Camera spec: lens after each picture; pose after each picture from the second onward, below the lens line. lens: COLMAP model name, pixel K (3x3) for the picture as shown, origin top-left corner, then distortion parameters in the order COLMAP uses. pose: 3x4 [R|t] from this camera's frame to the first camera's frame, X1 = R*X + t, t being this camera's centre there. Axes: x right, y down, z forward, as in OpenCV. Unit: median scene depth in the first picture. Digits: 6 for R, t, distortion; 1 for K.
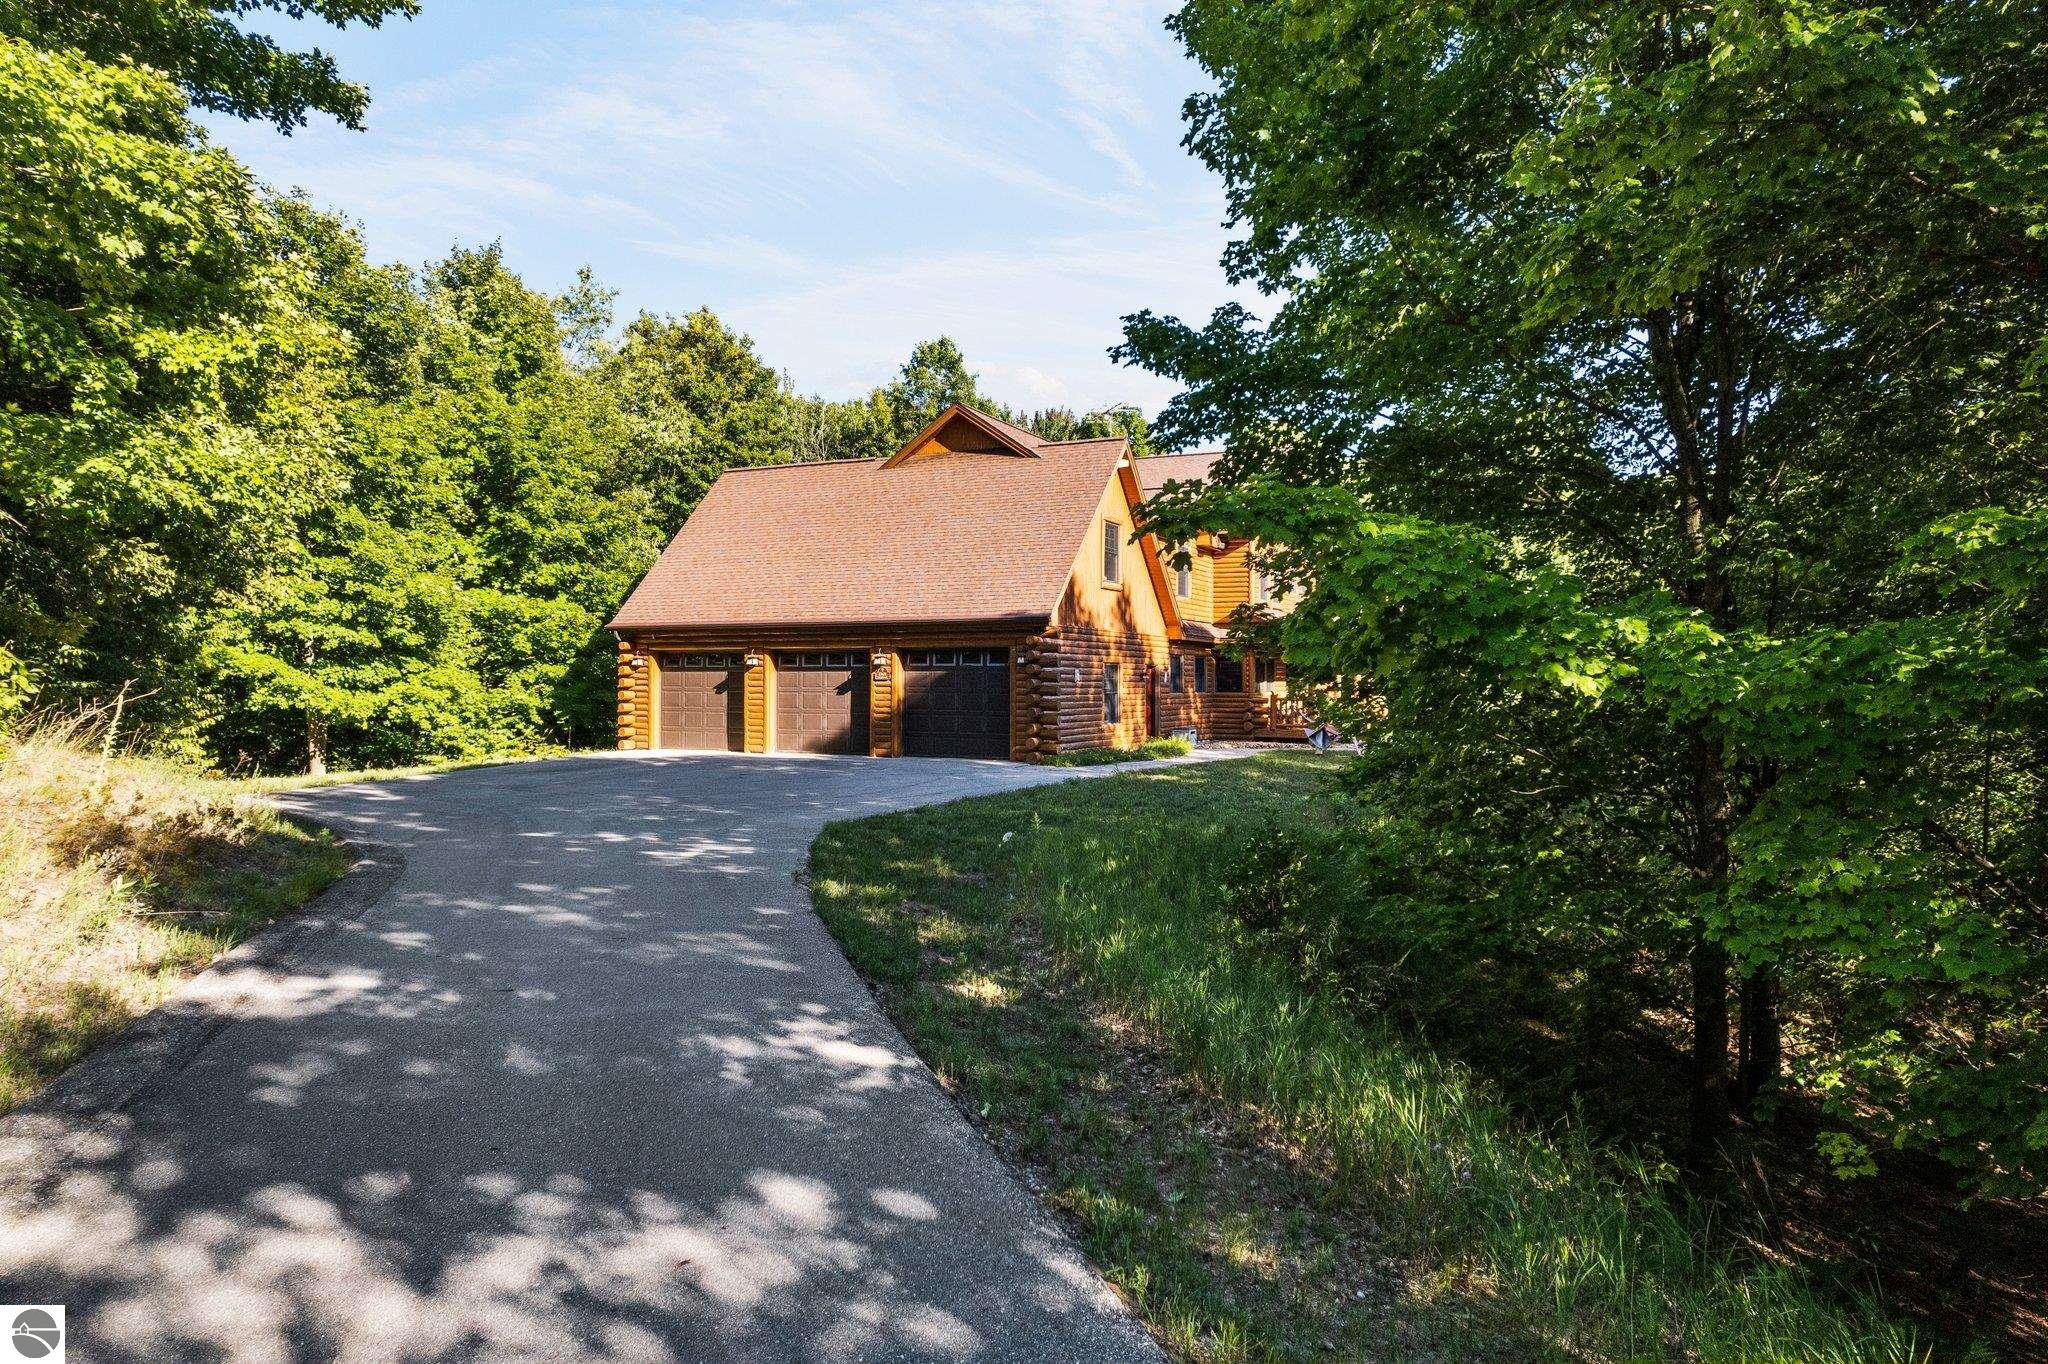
lens RADIAL K [[1327.9, 0, 1015.7], [0, 1327.9, 683.2], [0, 0, 1]] dist [-0.060379, 0.052926]
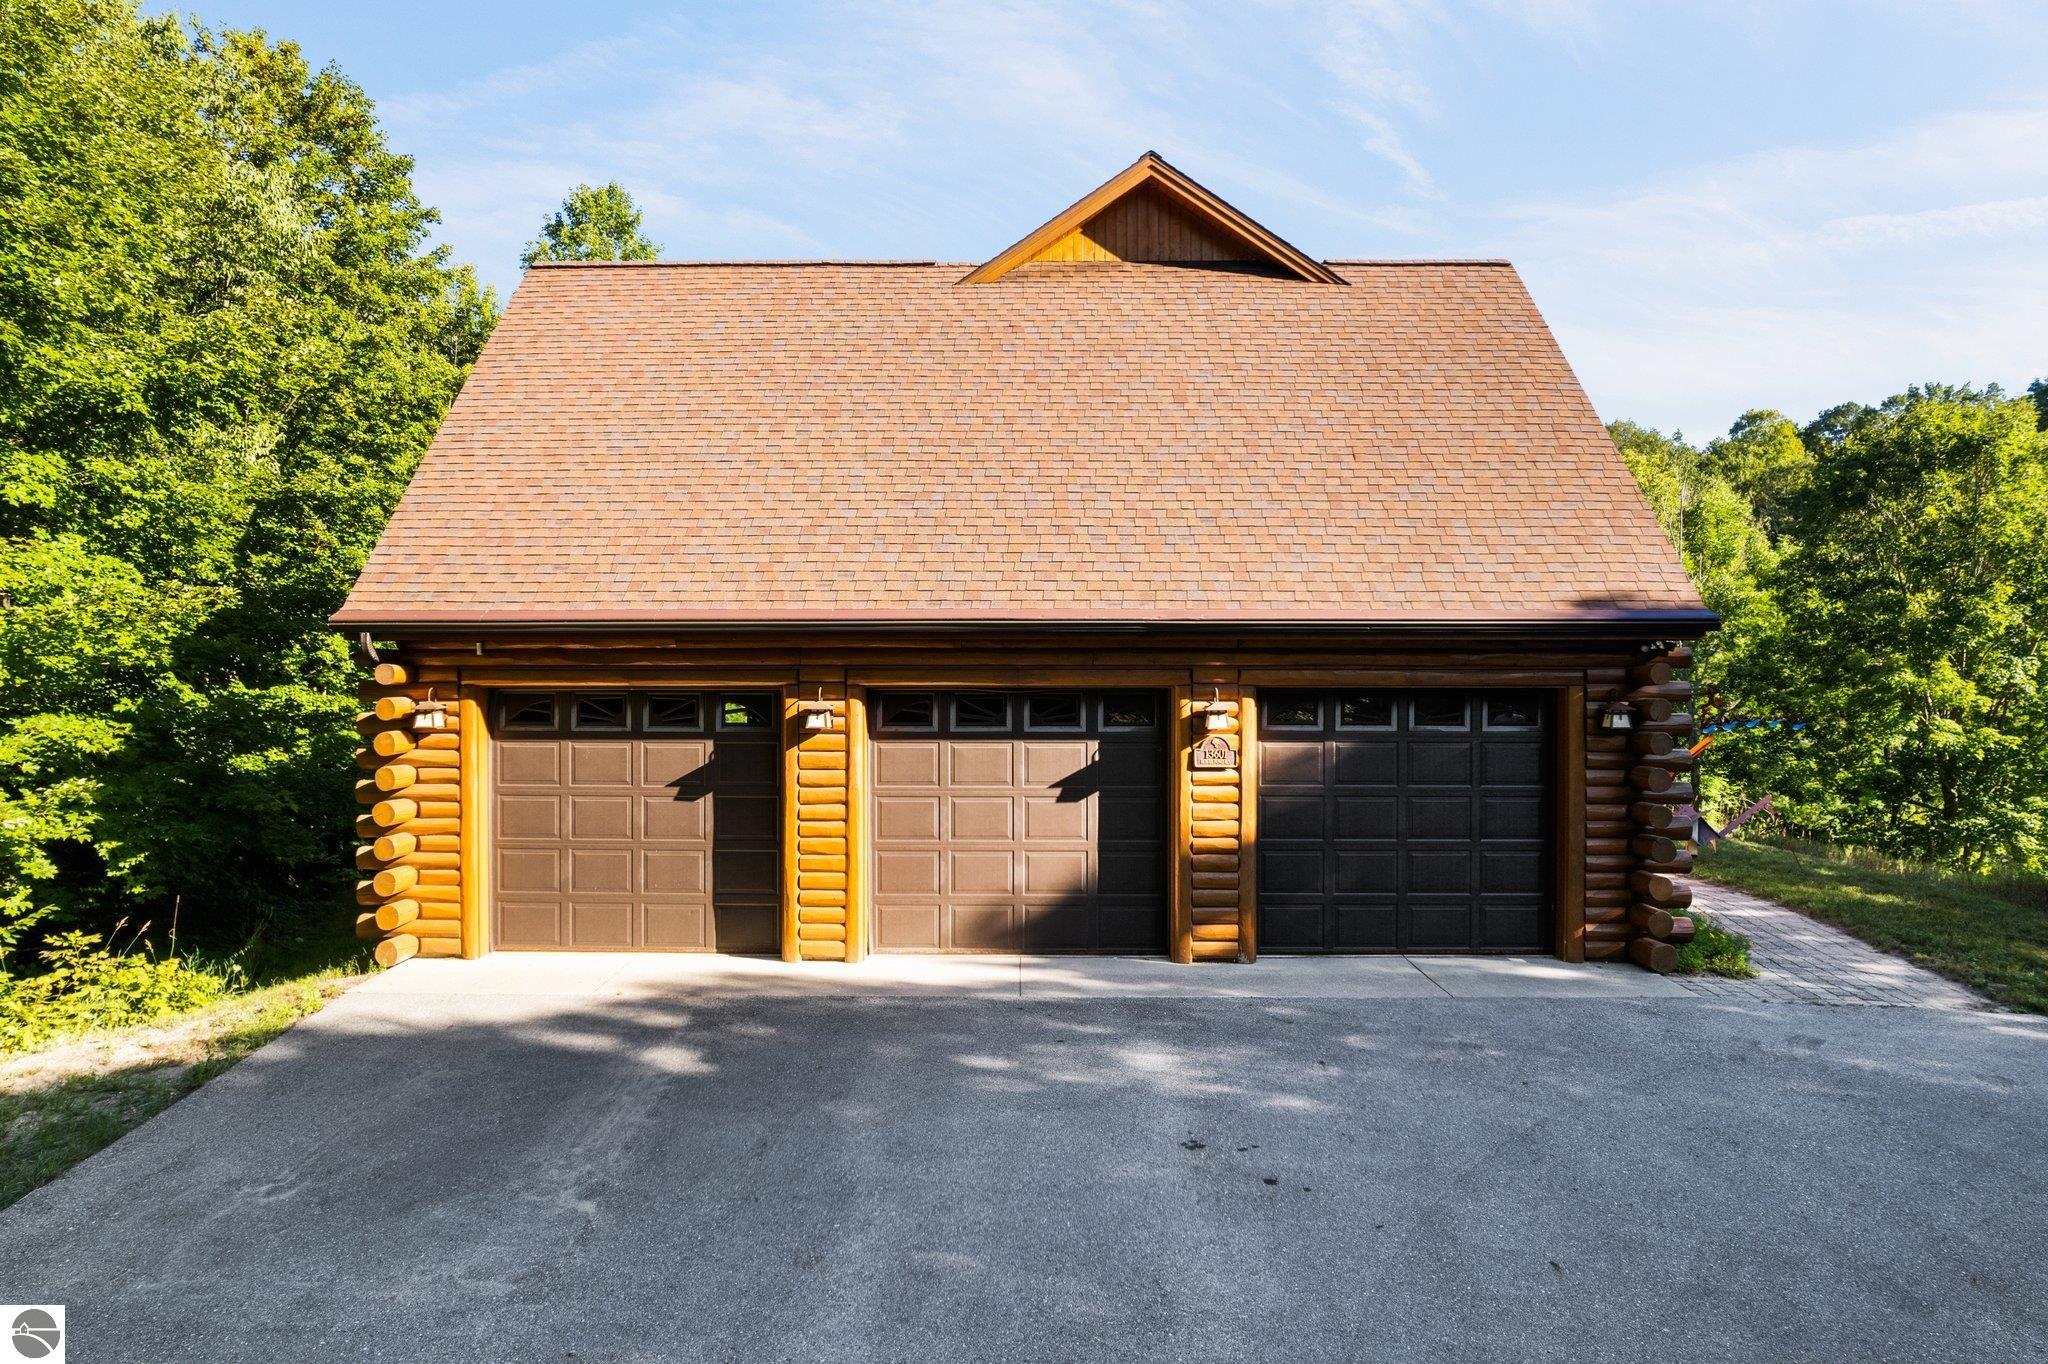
lens RADIAL K [[1327.9, 0, 1026.2], [0, 1327.9, 688.5], [0, 0, 1]] dist [-0.060379, 0.052926]
pose [[0.907113, -0.007809, 0.420815, -0.291062], [0.002792, 0.999918, 0.012537, -0.028479], [-0.420878, -0.010198, 0.907060, 0.610375]]
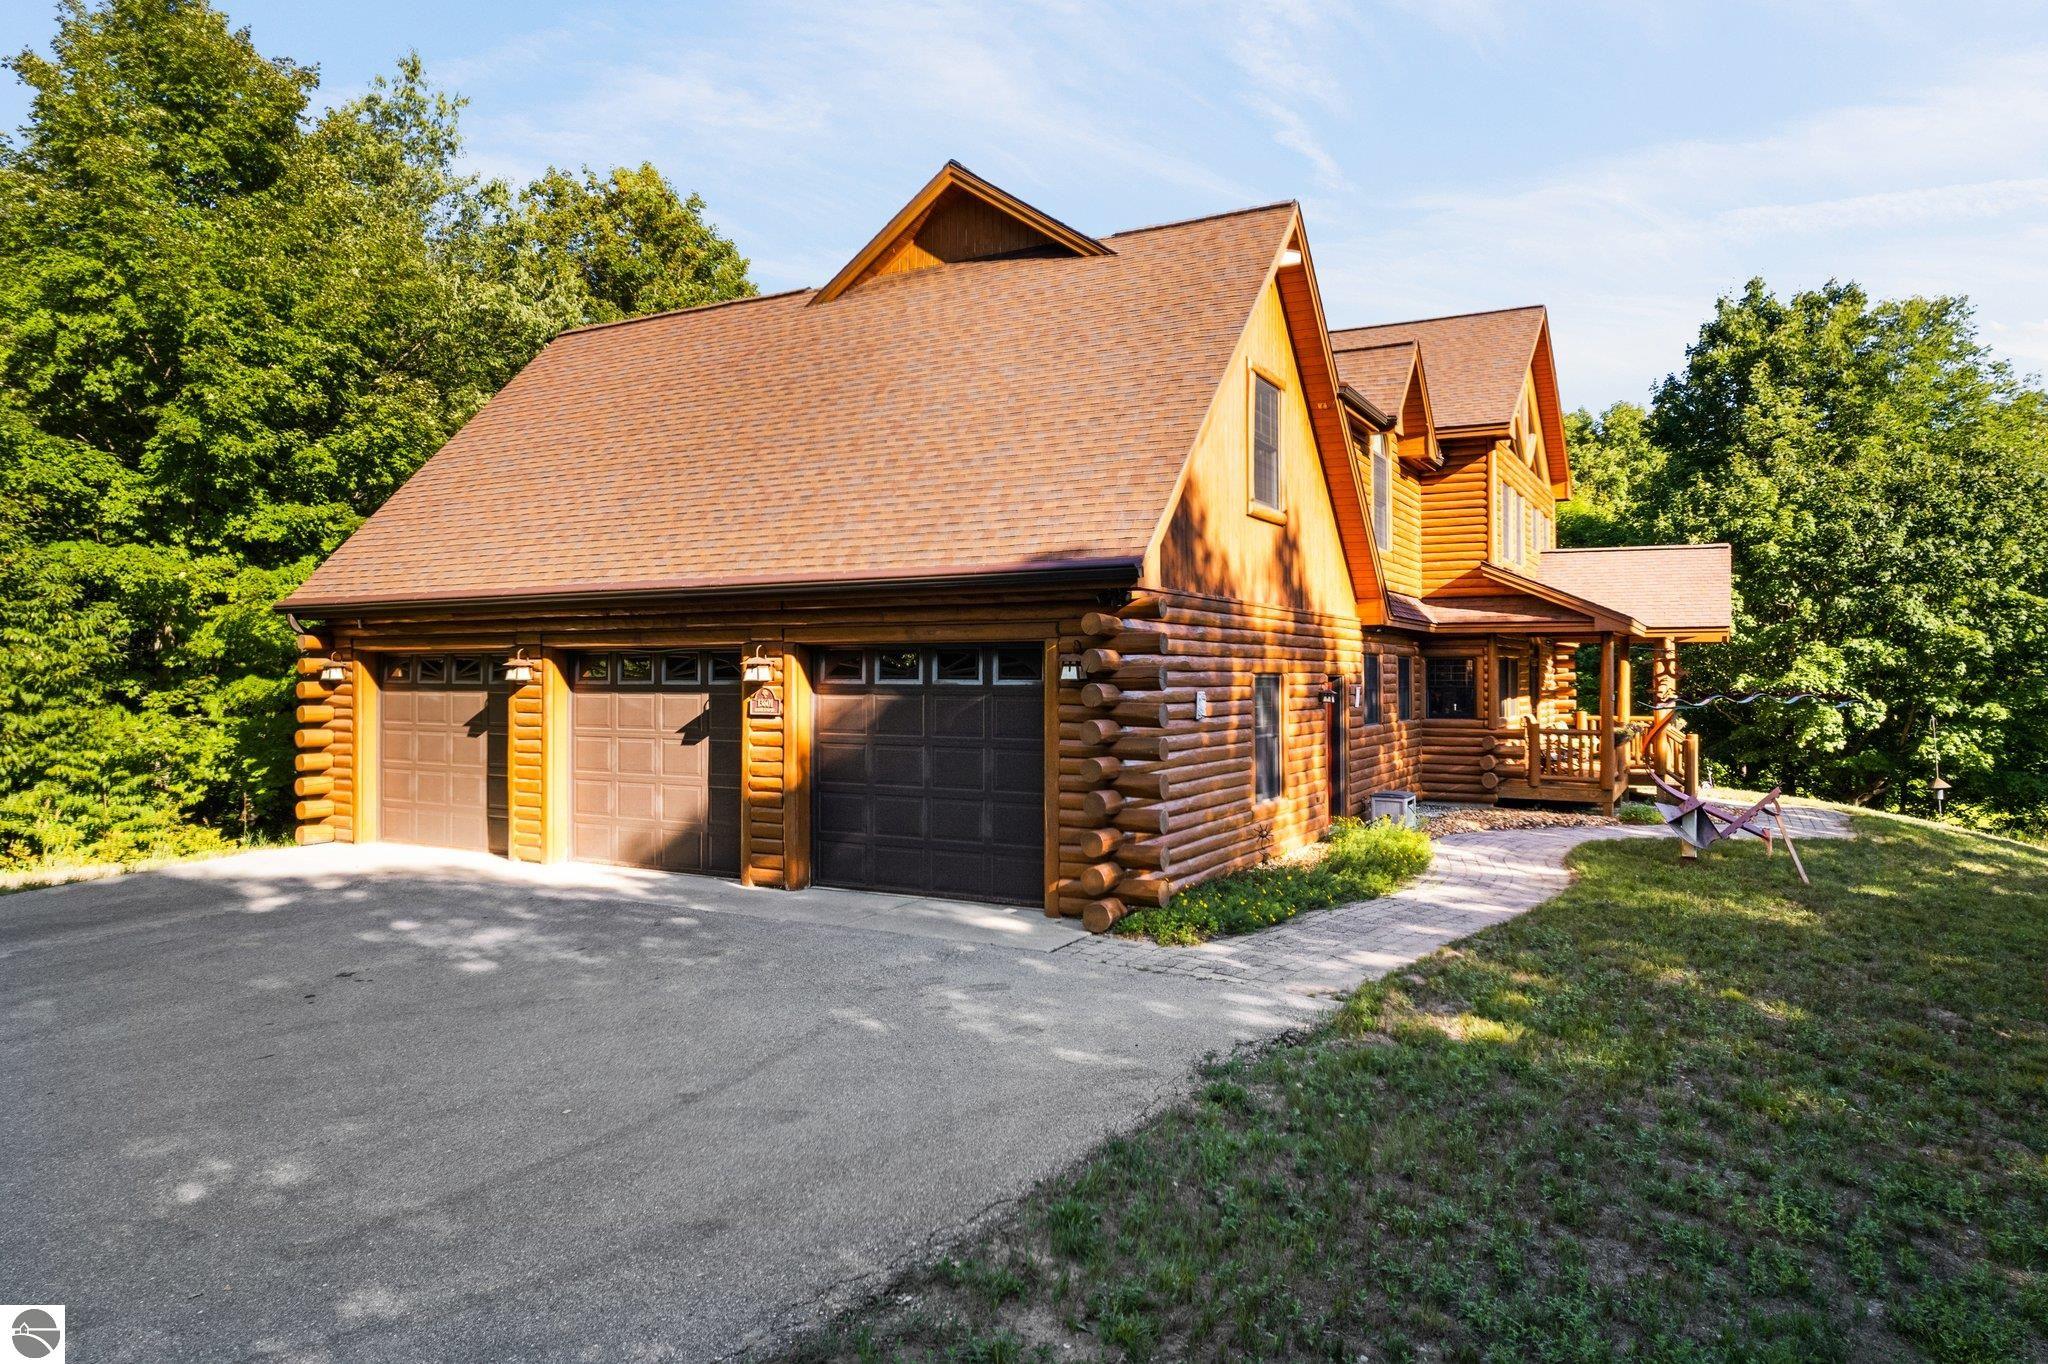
lens RADIAL K [[1327.9, 0, 1005.3], [0, 1327.9, 668.6], [0, 0, 1]] dist [-0.060379, 0.052926]
pose [[0.997592, -0.004732, -0.069192, 0.010615], [0.004343, 0.999974, -0.005777, -0.014077], [0.069217, 0.005463, 0.997587, 0.511347]]
